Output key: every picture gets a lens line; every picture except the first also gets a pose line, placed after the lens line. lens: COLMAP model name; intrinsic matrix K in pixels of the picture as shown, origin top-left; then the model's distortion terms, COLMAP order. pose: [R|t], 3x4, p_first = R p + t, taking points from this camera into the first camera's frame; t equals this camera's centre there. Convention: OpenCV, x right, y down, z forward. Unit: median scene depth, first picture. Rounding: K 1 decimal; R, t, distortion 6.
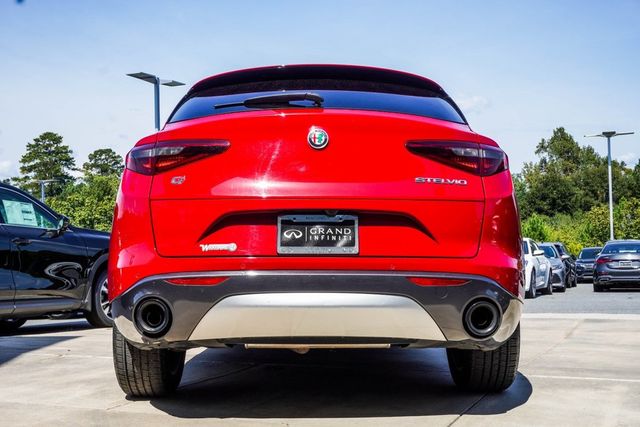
lens RADIAL K [[793.0, 0, 320.0], [0, 793.0, 213.5], [0, 0, 1]] dist [-0.015881, -0.027165]
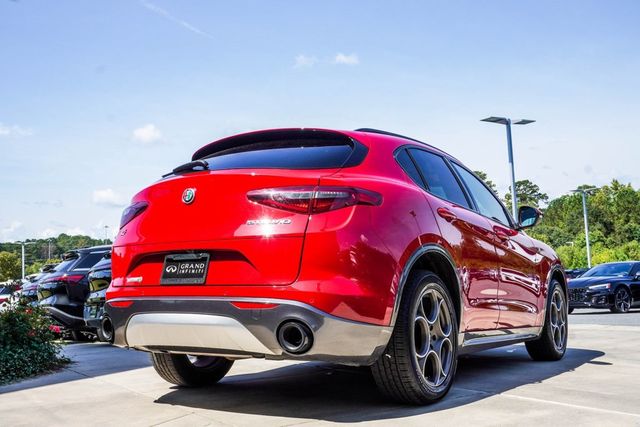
lens RADIAL K [[683.0, 0, 320.0], [0, 683.0, 213.5], [0, 0, 1]] dist [0.008879, 0.010684]
pose [[0.804604, -0.067124, -0.590006, 0.806256], [0.048297, 0.997696, -0.047643, -0.000514], [0.591845, 0.009838, 0.805992, 0.203066]]
